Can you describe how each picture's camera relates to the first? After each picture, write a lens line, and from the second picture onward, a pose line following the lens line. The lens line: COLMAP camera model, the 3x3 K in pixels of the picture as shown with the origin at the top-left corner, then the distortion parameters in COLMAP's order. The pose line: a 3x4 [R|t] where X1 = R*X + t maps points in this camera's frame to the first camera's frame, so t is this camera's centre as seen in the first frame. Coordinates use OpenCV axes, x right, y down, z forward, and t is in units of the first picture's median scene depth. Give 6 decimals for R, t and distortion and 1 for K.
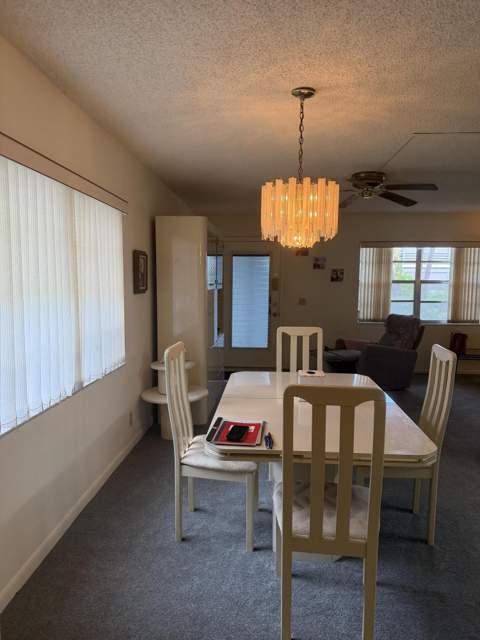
lens RADIAL K [[446.2, 0, 240.0], [0, 446.2, 320.0], [0, 0, 1]] dist [0.147198, -0.226733]
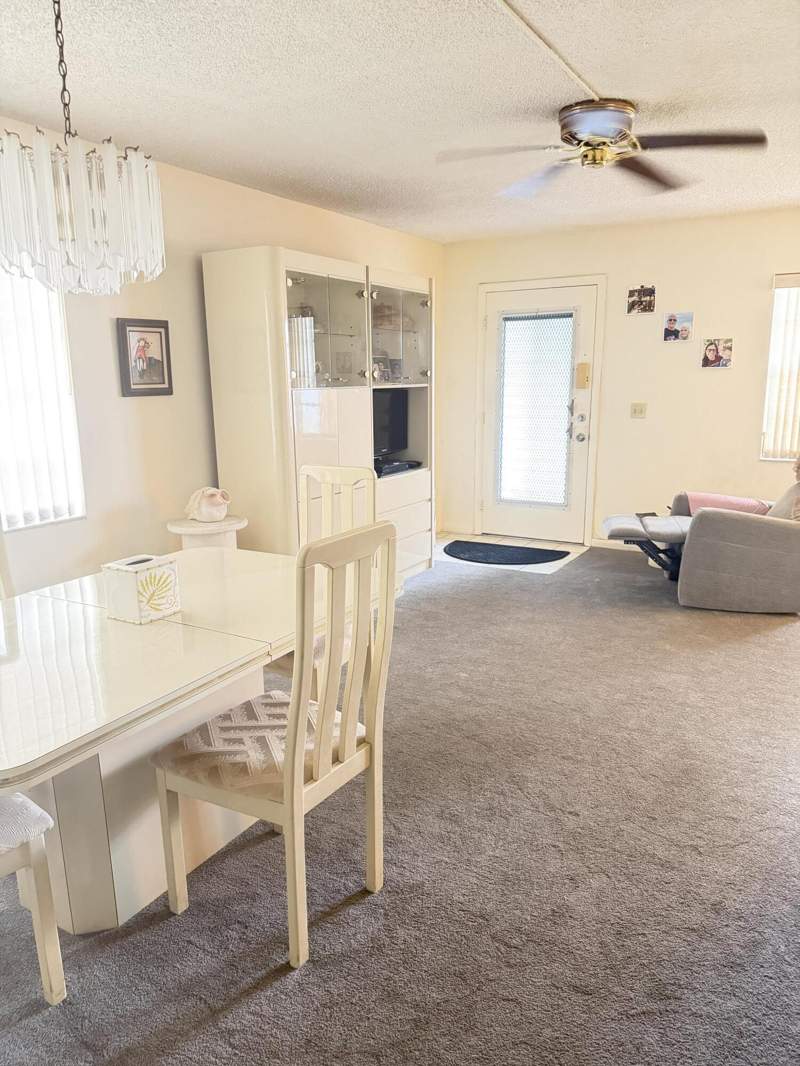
lens RADIAL K [[751.9, 0, 399.8], [0, 751.9, 531.1], [0, 0, 1]] dist [0.084840, -0.089734]
pose [[0.891977, 0.077090, -0.445459, 0.563752], [-0.023460, 0.991919, 0.124682, -0.017896], [0.451471, -0.100763, 0.886578, 0.295968]]
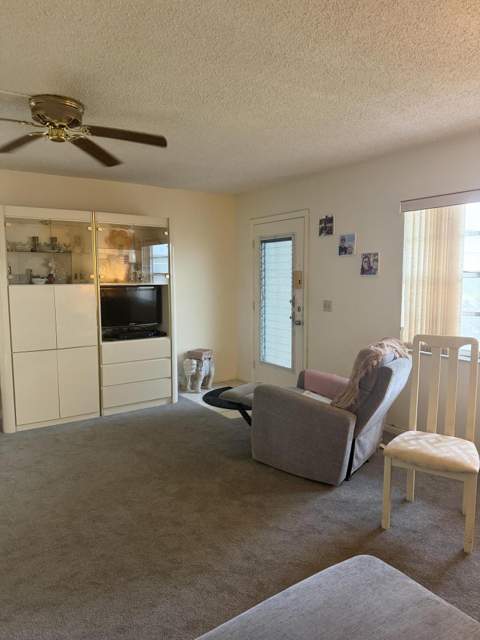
lens RADIAL K [[446.2, 0, 240.0], [0, 446.2, 320.0], [0, 0, 1]] dist [0.147198, -0.226733]
pose [[0.618064, 0.067244, -0.783246, 1.135767], [-0.062973, 0.997368, 0.035934, -0.072235], [0.783601, 0.027114, 0.620672, 0.985070]]
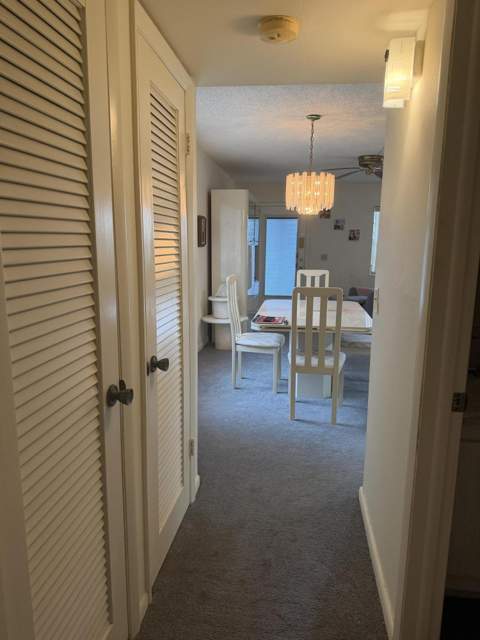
lens RADIAL K [[446.2, 0, 240.0], [0, 446.2, 320.0], [0, 0, 1]] dist [0.147198, -0.226733]
pose [[0.997340, 0.015501, -0.071226, 0.004085], [-0.009616, 0.996566, 0.082248, 0.059583], [0.072256, -0.081344, 0.994063, -0.463848]]
